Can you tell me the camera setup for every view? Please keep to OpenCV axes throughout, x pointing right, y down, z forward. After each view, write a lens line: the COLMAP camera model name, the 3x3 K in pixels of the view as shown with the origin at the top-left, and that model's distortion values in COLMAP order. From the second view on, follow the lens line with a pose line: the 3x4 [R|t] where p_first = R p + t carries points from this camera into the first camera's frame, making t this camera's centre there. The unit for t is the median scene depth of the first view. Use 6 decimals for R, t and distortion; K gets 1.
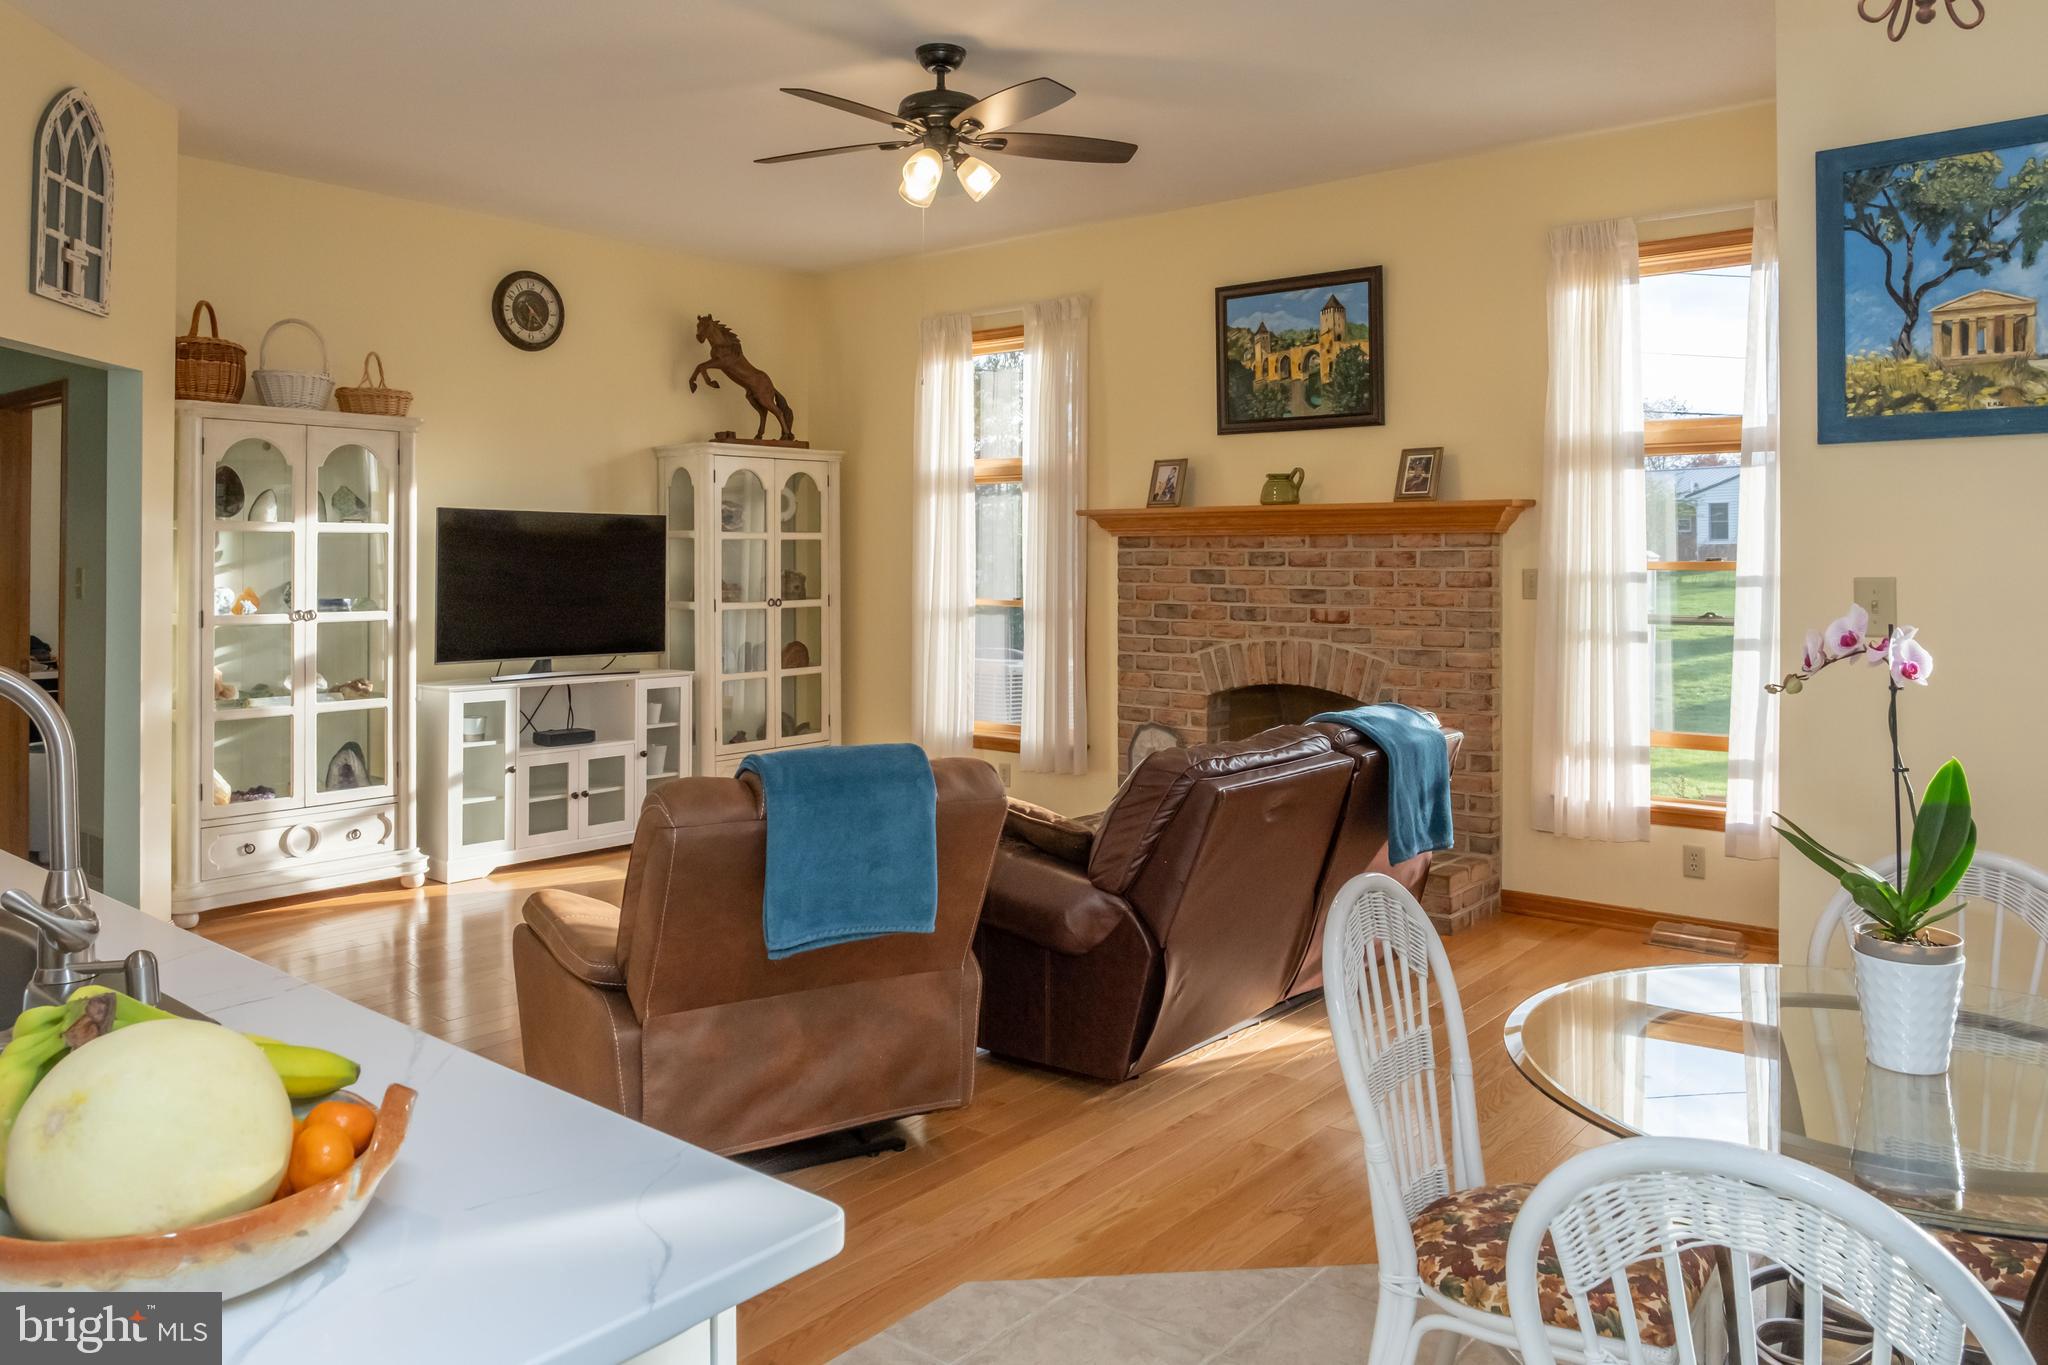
lens RADIAL K [[1432.1, 0, 1052.5], [0, 1432.1, 538.9], [0, 0, 1]] dist [-0.010020, -0.003492]
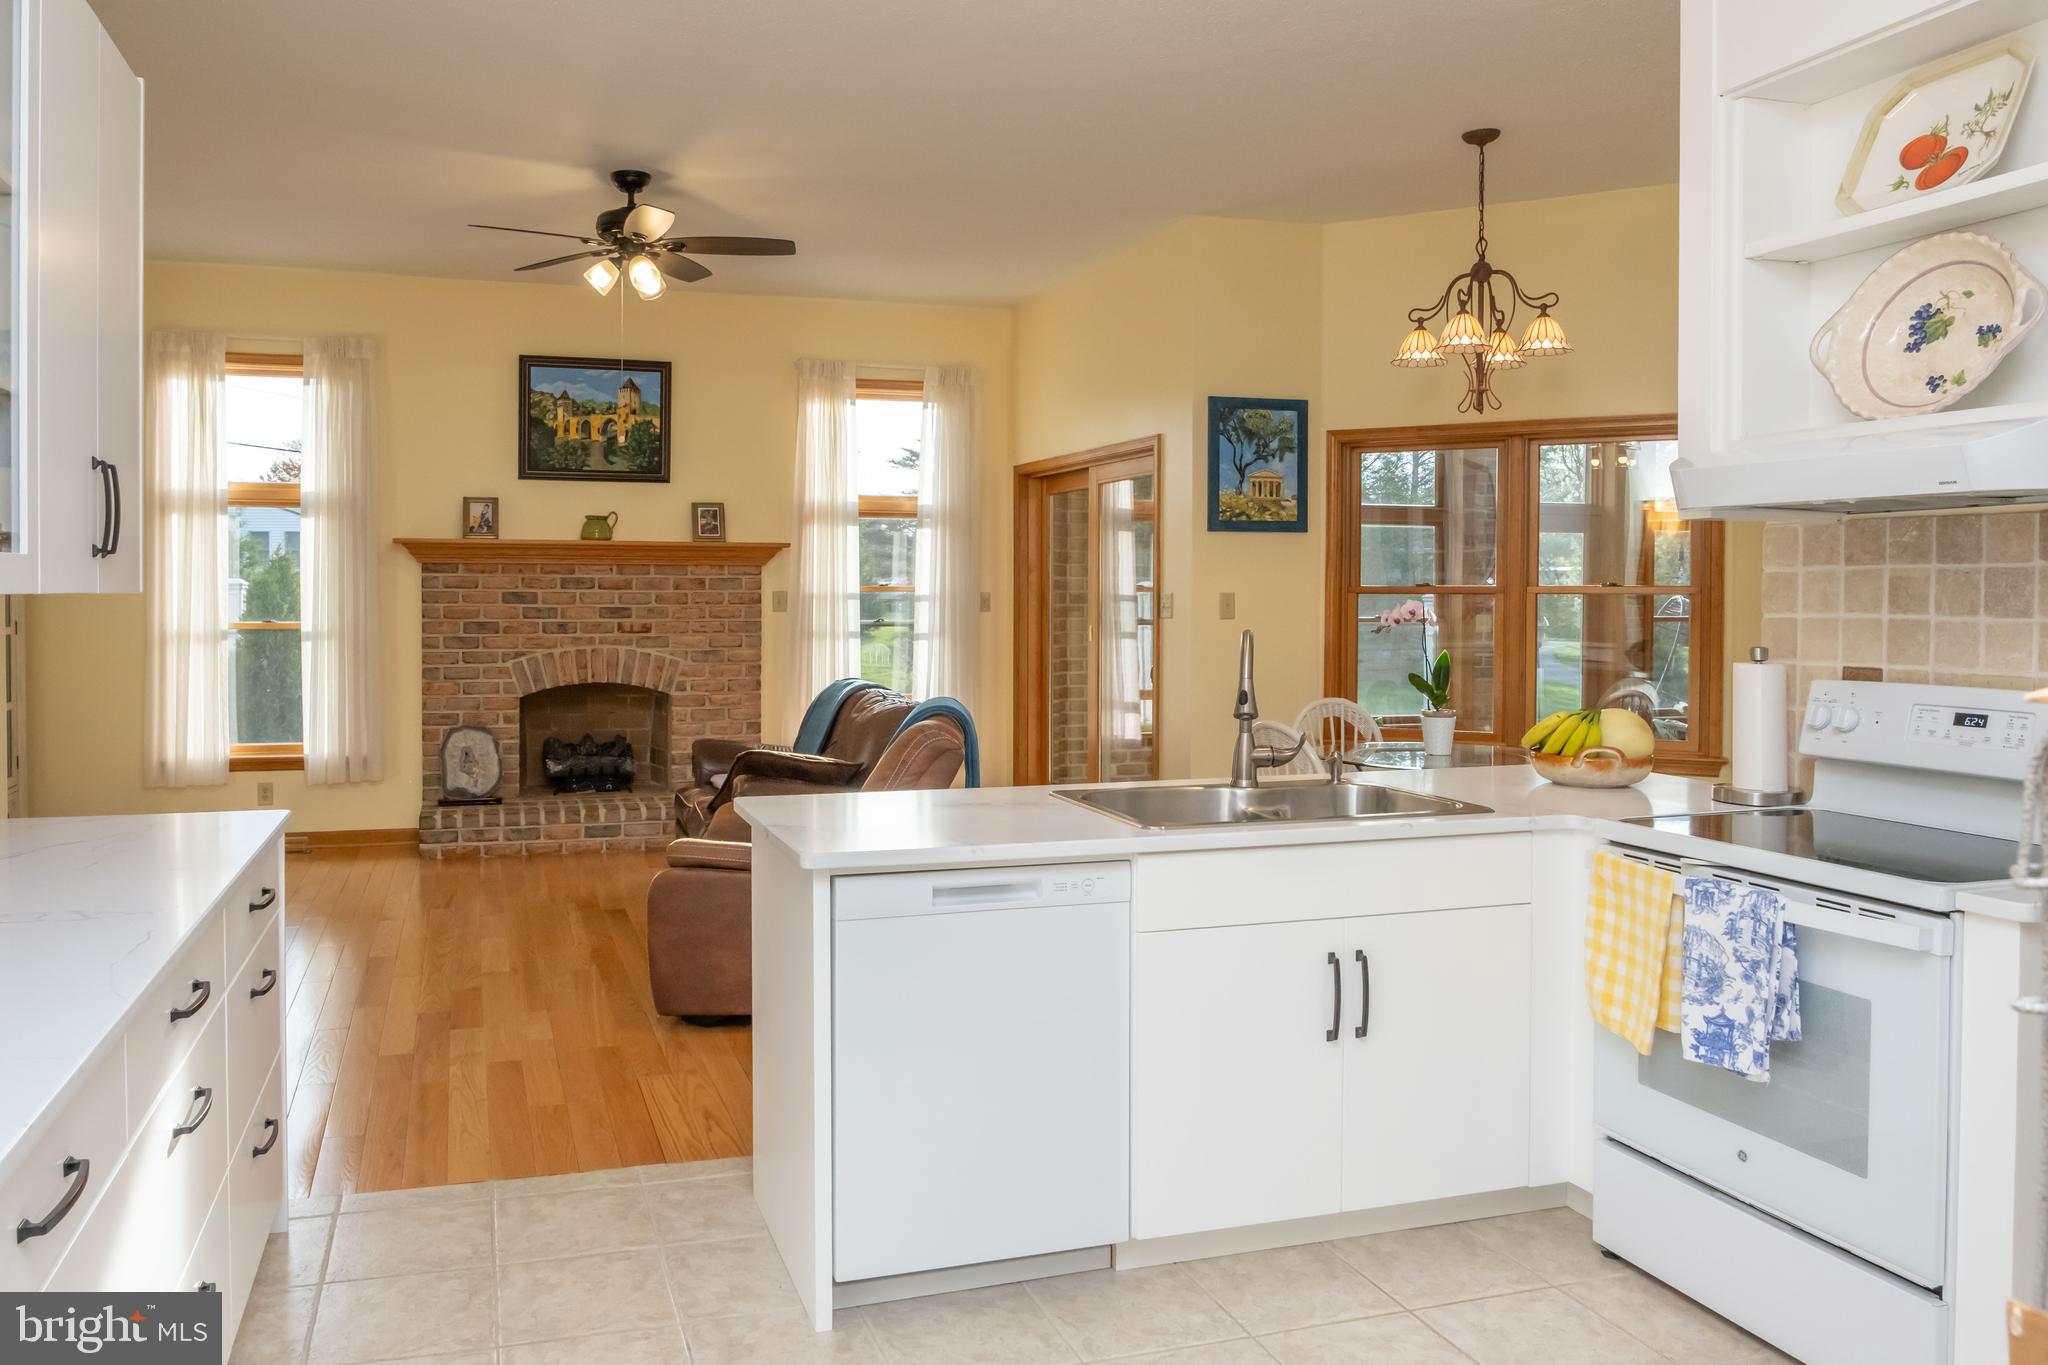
lens RADIAL K [[1432.1, 0, 881.2], [0, 1432.1, 617.9], [0, 0, 1]] dist [-0.010020, -0.003492]
pose [[0.575462, -0.014842, 0.817694, -0.710351], [-0.014089, 0.999507, 0.028058, 0.005441], [-0.817707, -0.027667, 0.574969, 0.068247]]
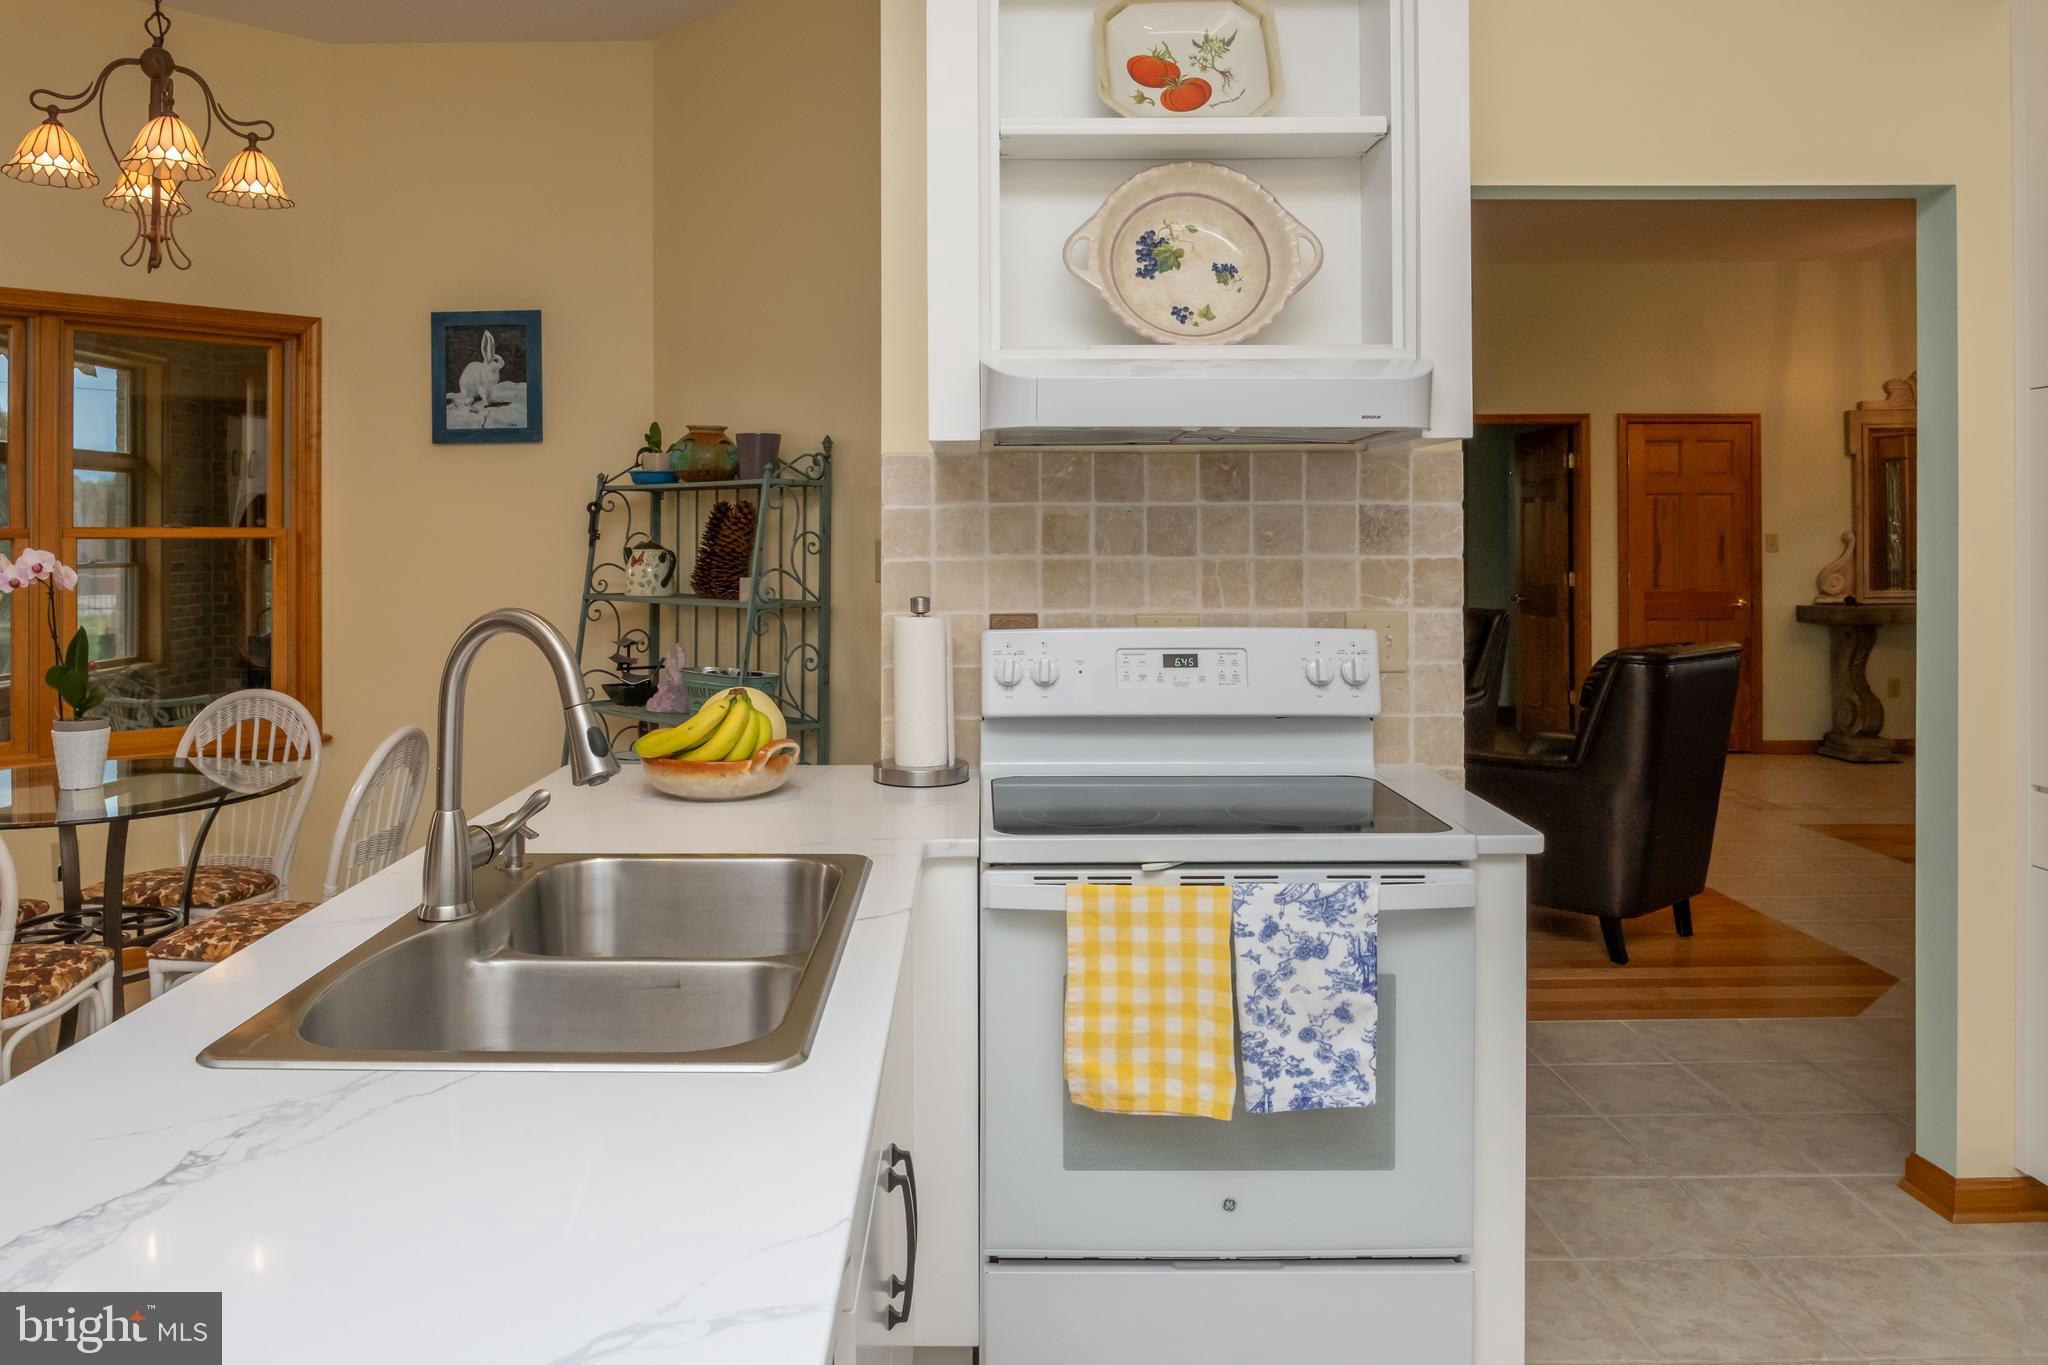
lens RADIAL K [[1432.1, 0, 913.7], [0, 1432.1, 531.9], [0, 0, 1]] dist [-0.010020, -0.003492]
pose [[-0.618612, 0.002548, 0.785692, -0.463143], [-0.009455, 0.999898, -0.010688, 0.010580], [-0.785639, -0.014040, -0.618525, 0.364518]]
